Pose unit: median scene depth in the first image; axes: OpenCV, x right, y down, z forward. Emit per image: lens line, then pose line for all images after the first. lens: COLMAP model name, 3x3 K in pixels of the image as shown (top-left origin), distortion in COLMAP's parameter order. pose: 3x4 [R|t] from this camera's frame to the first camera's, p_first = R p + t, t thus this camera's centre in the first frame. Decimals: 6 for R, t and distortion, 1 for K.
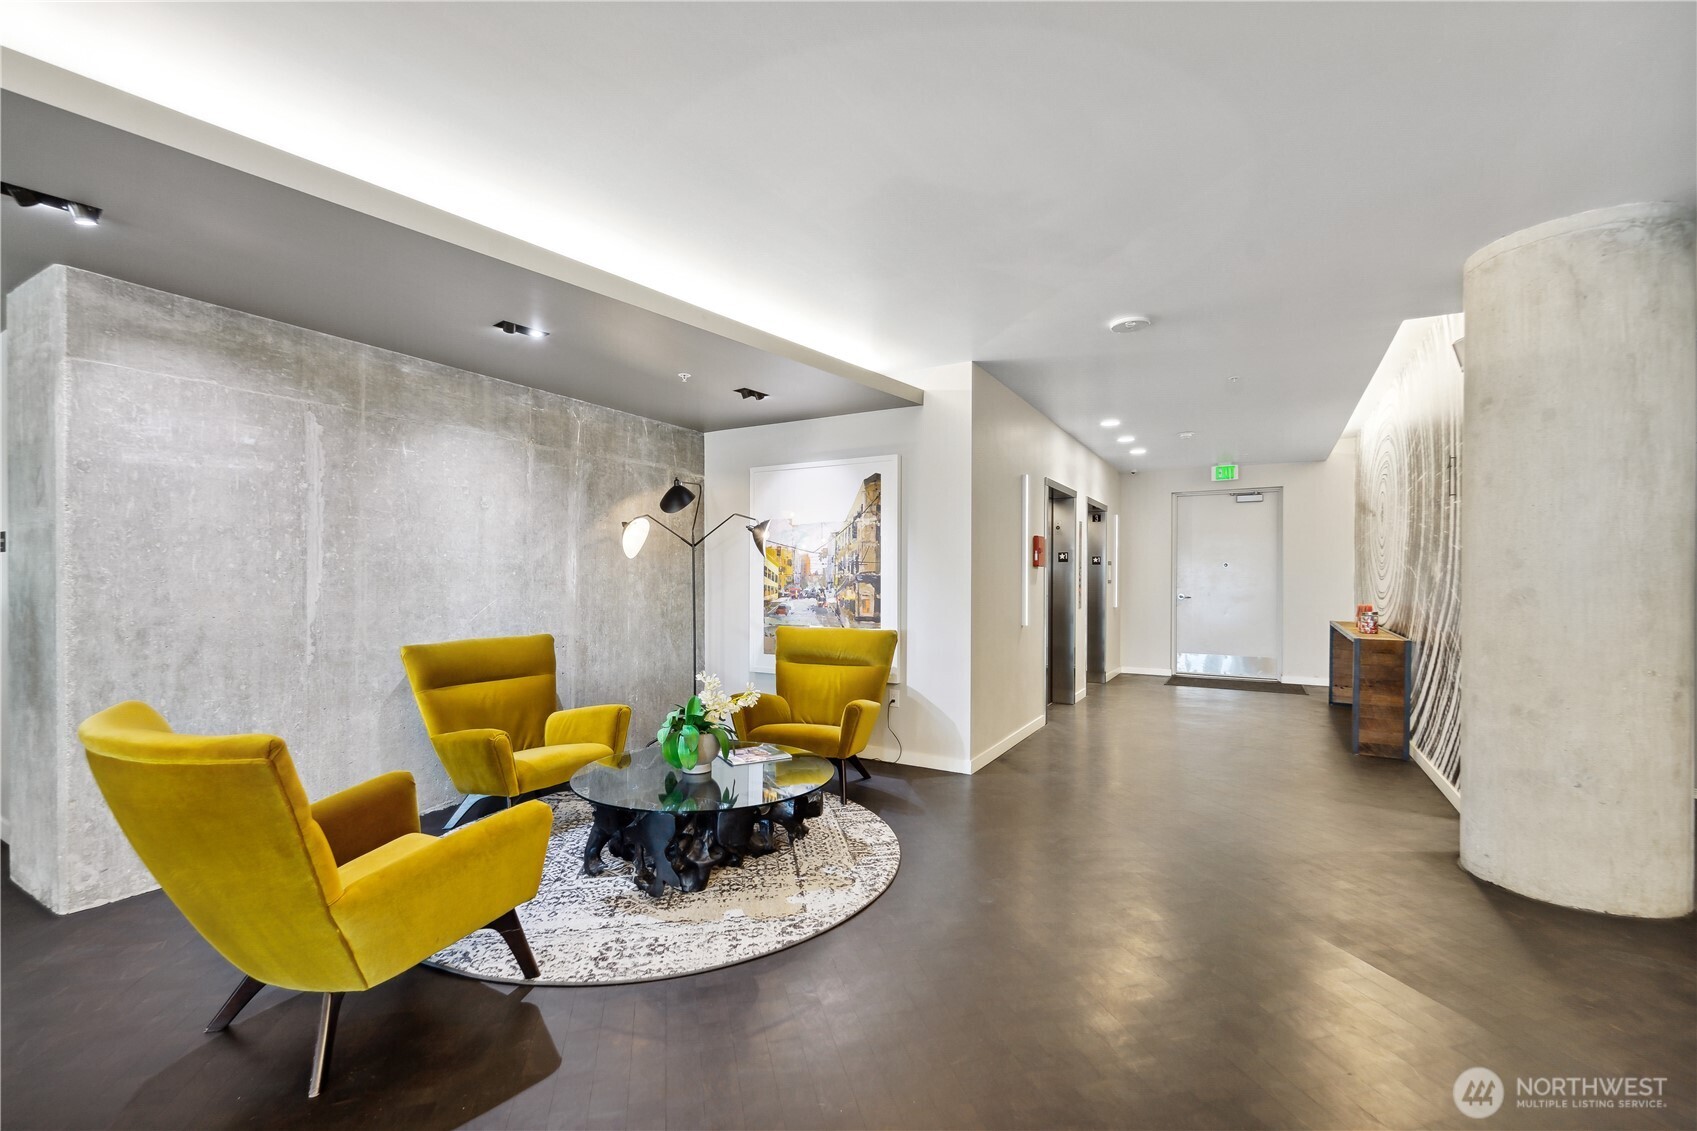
lens RADIAL K [[714.2, 0, 852.8], [0, 714.2, 582.3], [0, 0, 1]] dist [0.001589, 0.000107]
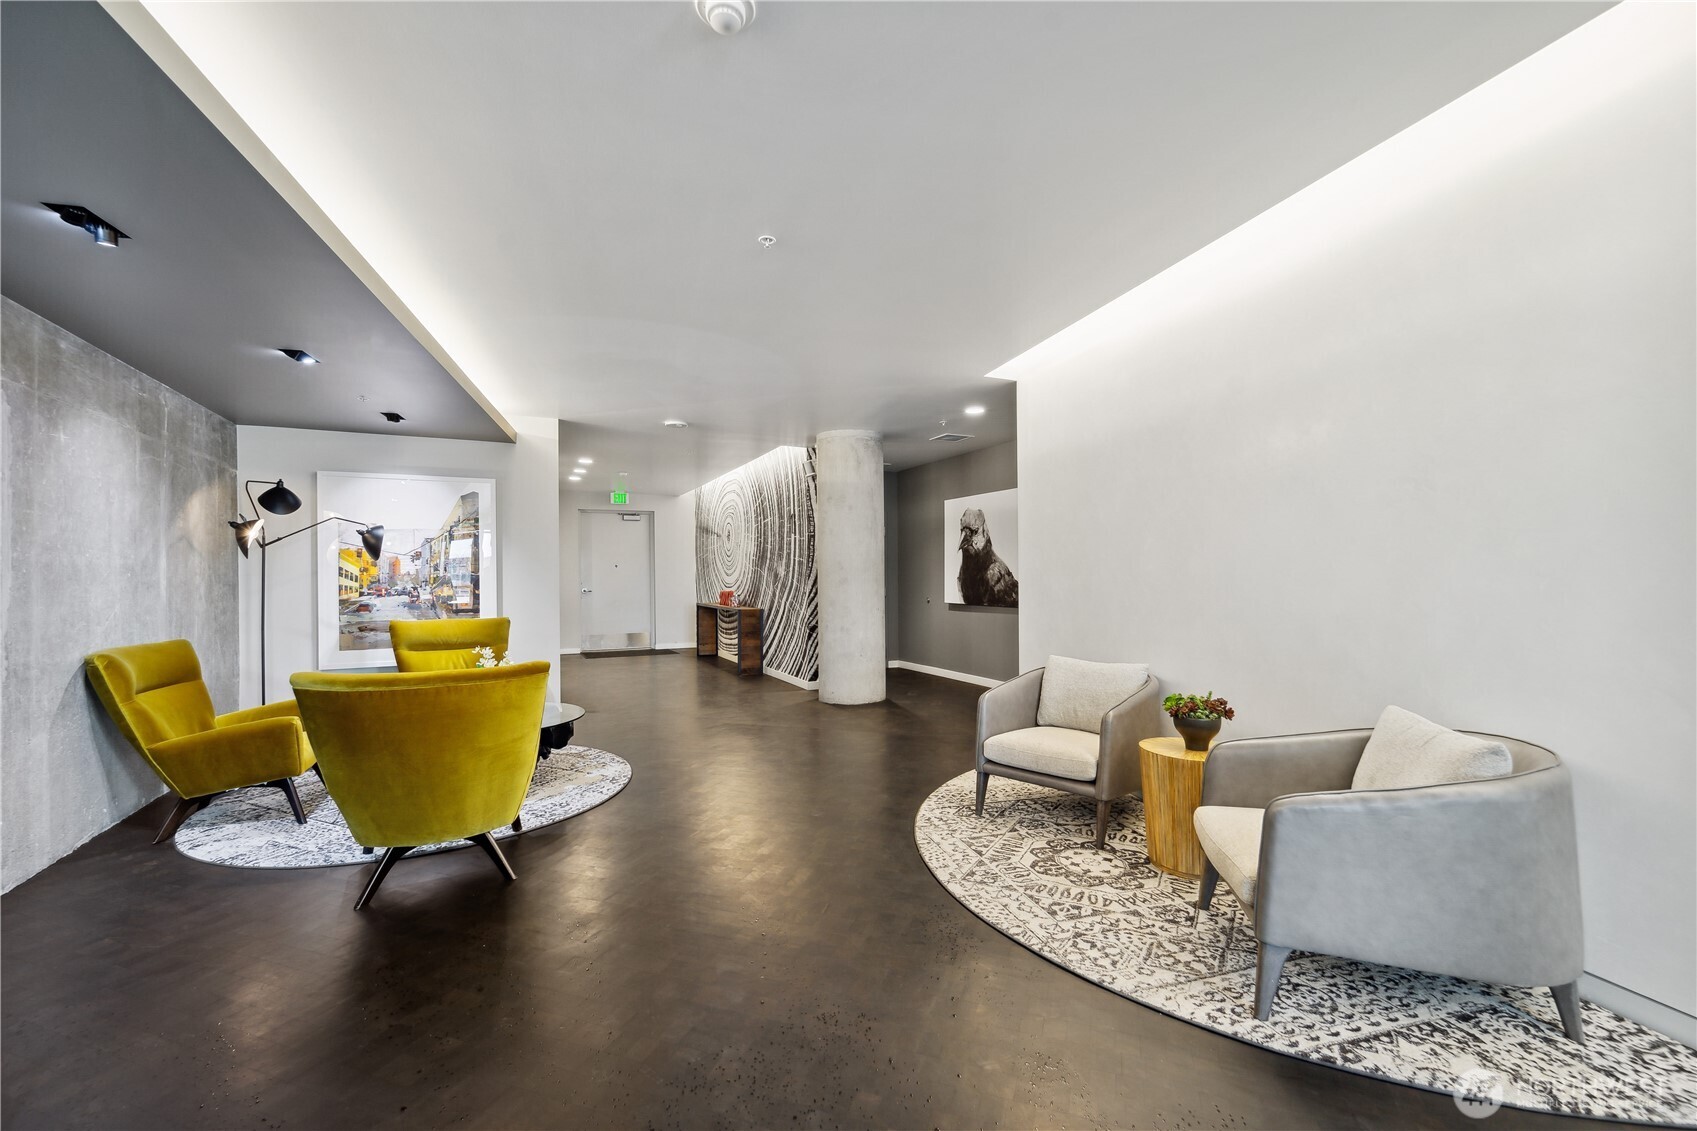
lens RADIAL K [[714.2, 0, 852.8], [0, 714.2, 582.3], [0, 0, 1]] dist [0.001589, 0.000107]
pose [[0.566909, -0.014841, 0.823647, -0.615736], [0.013279, 0.999872, 0.008876, 0.000720], [-0.823673, 0.005905, 0.567034, -0.235024]]
